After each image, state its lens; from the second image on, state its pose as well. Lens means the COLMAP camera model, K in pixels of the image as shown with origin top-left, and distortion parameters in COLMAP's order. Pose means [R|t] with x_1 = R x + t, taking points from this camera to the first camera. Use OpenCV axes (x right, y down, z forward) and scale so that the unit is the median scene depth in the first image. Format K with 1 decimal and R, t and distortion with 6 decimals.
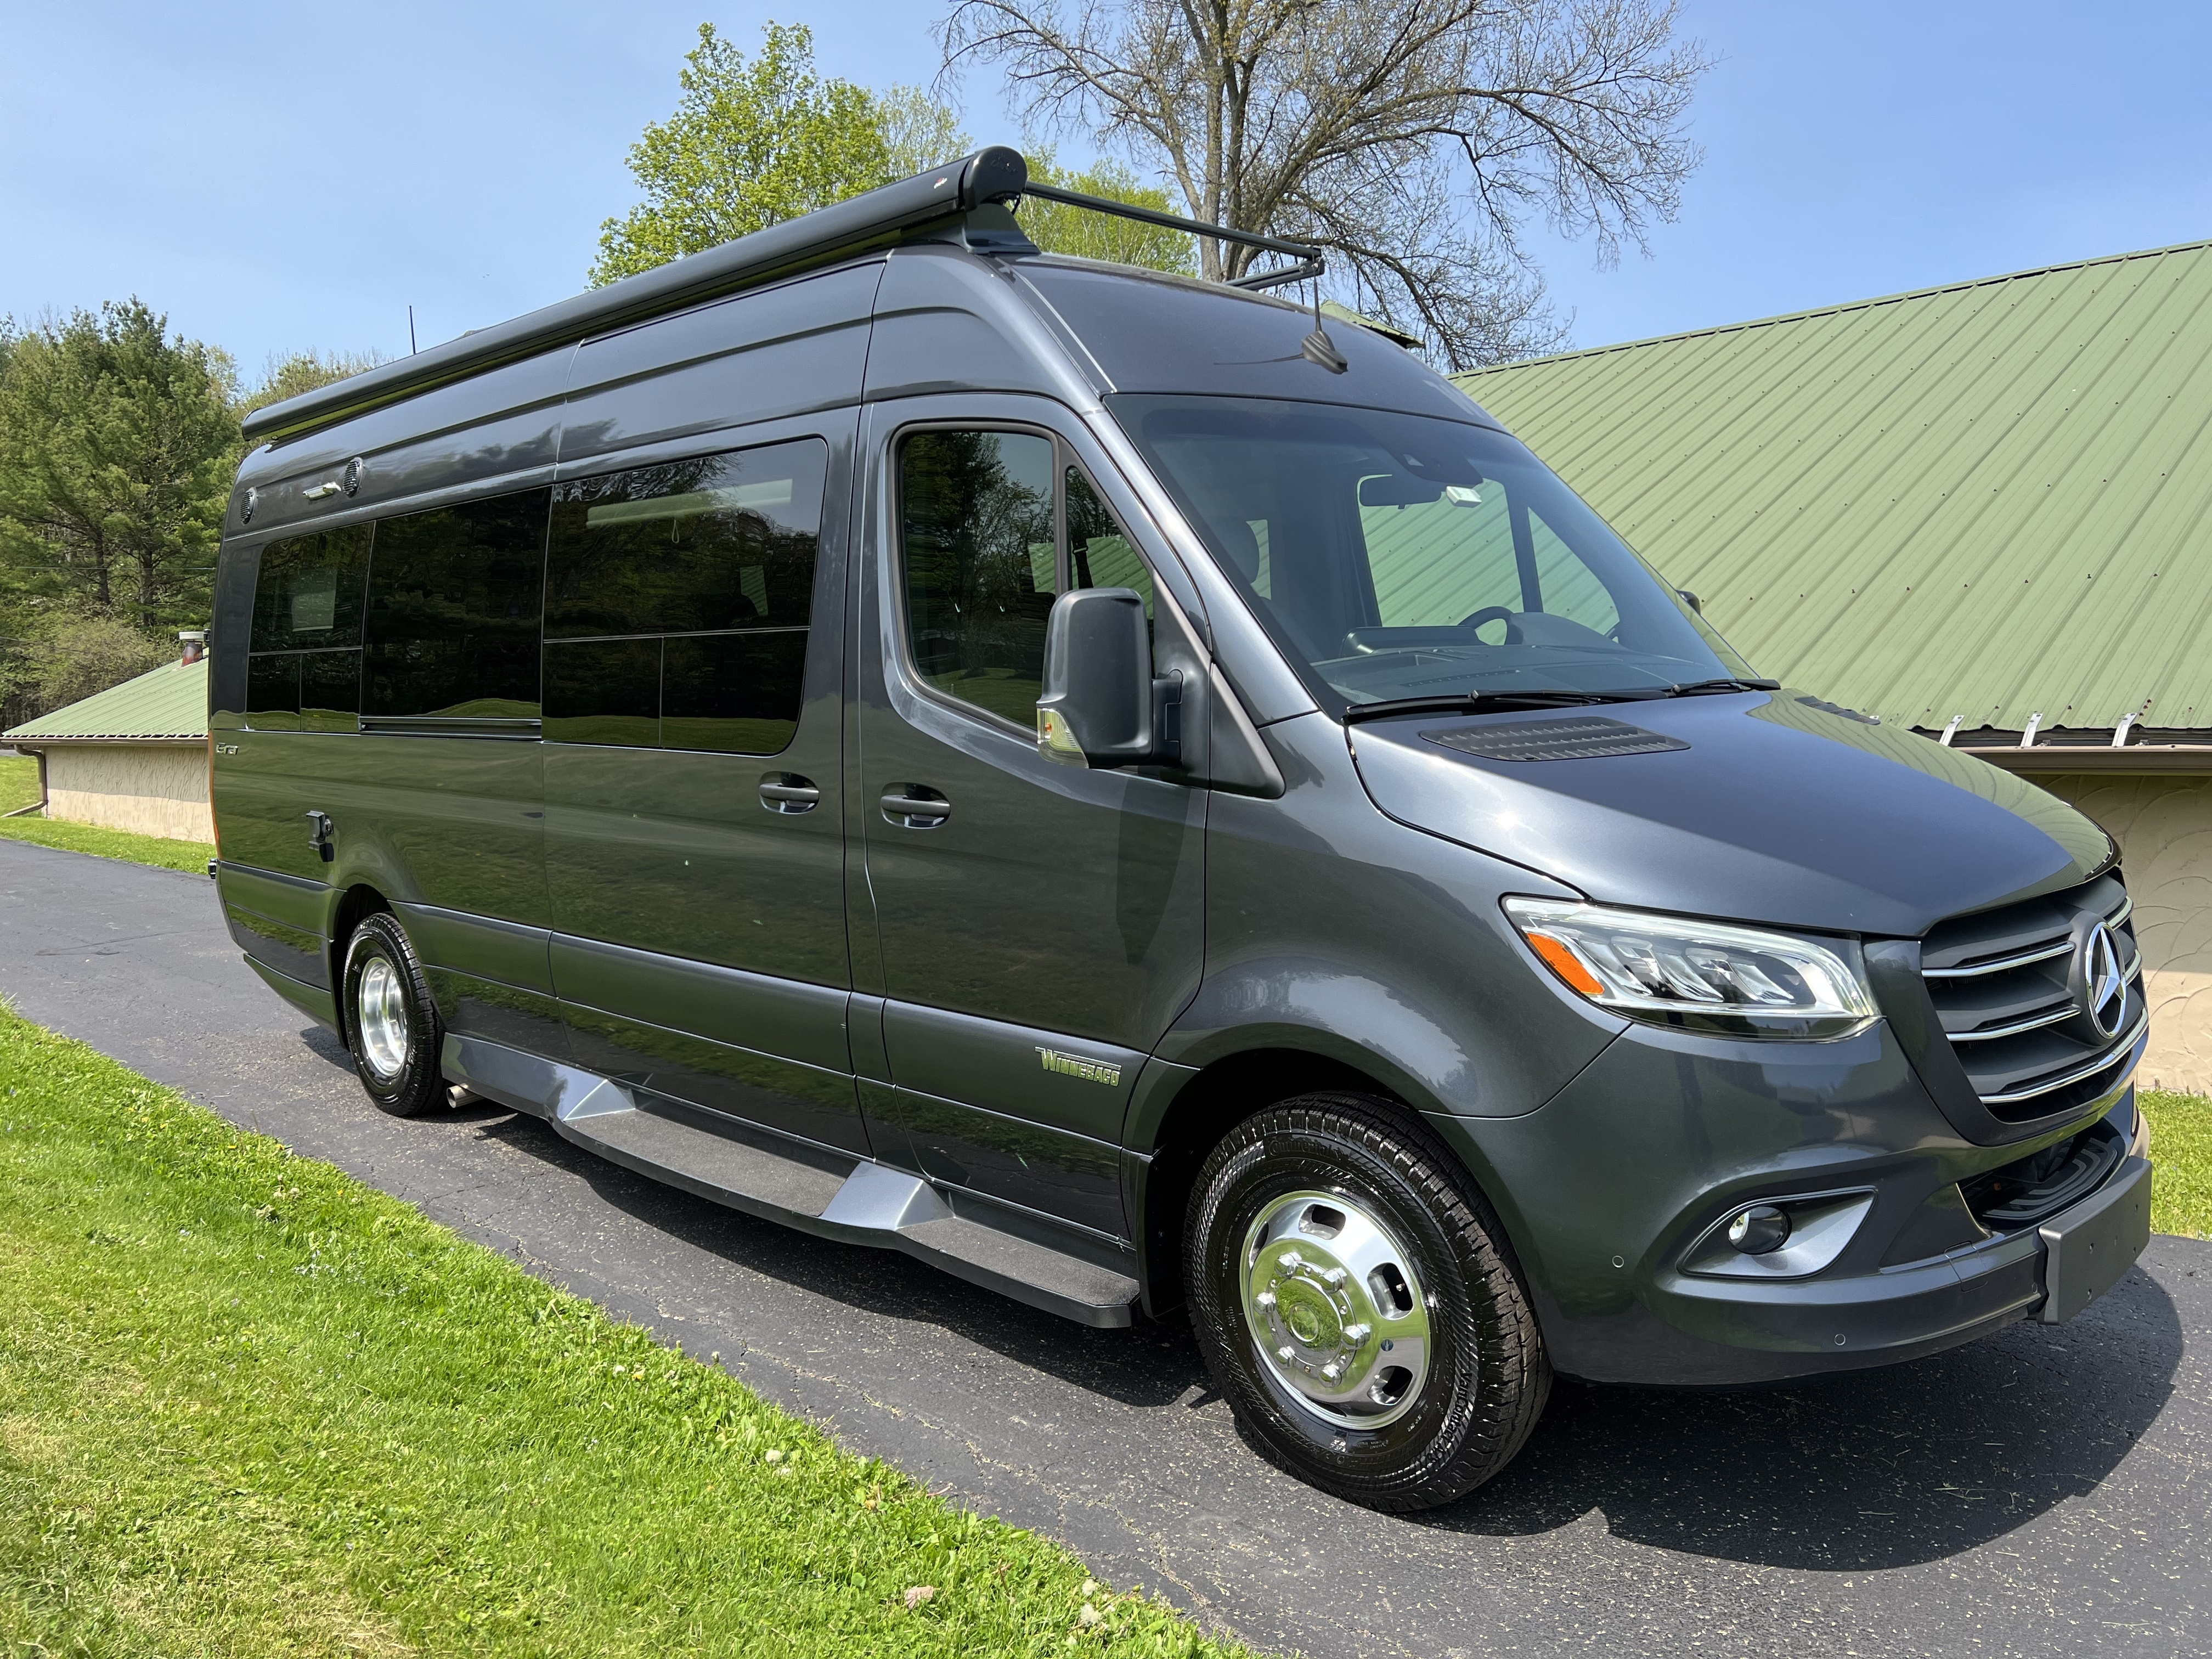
lens RADIAL K [[1636.2, 0, 1106.0], [0, 1636.2, 829.5], [0, 0, 1]] dist [0.041635, 0.001367]
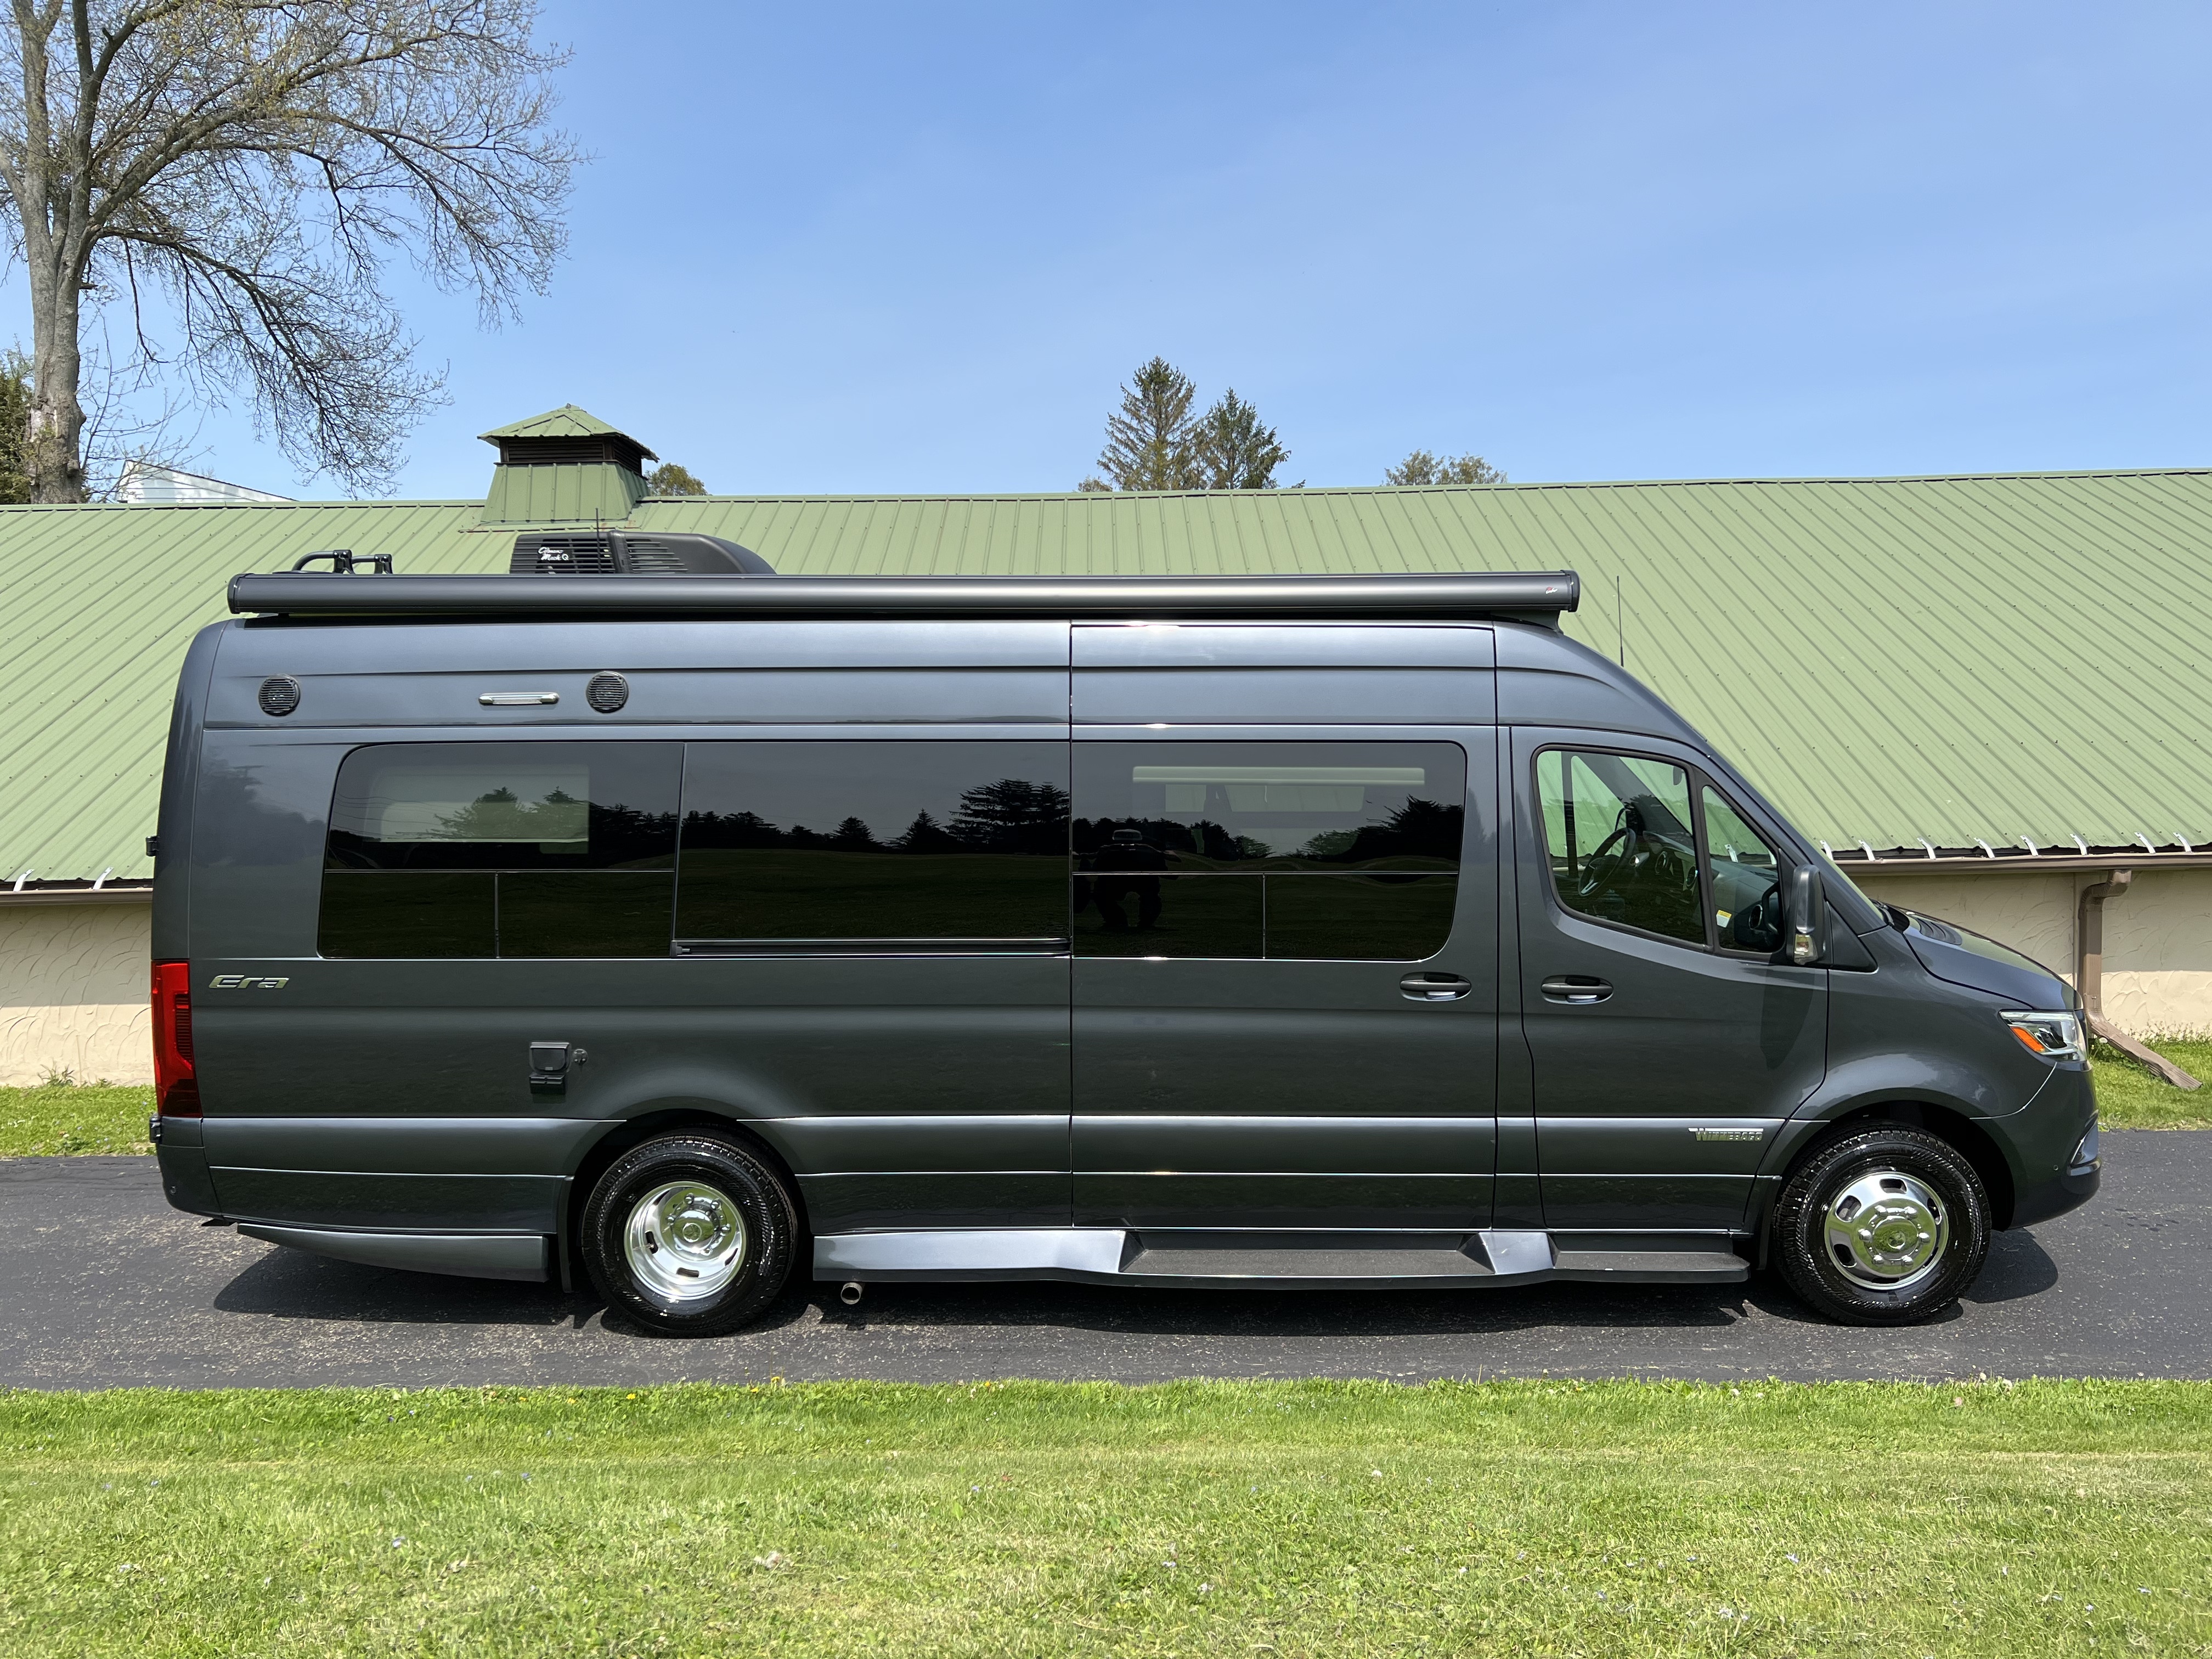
lens RADIAL K [[1677.5, 0, 1106.0], [0, 1677.5, 829.5], [0, 0, 1]] dist [0.057438, -0.088113]
pose [[0.709983, -0.044655, 0.702802, -0.173089], [0.057207, 0.998346, 0.005641, -0.022414], [-0.701892, 0.036200, 0.711363, 0.018326]]
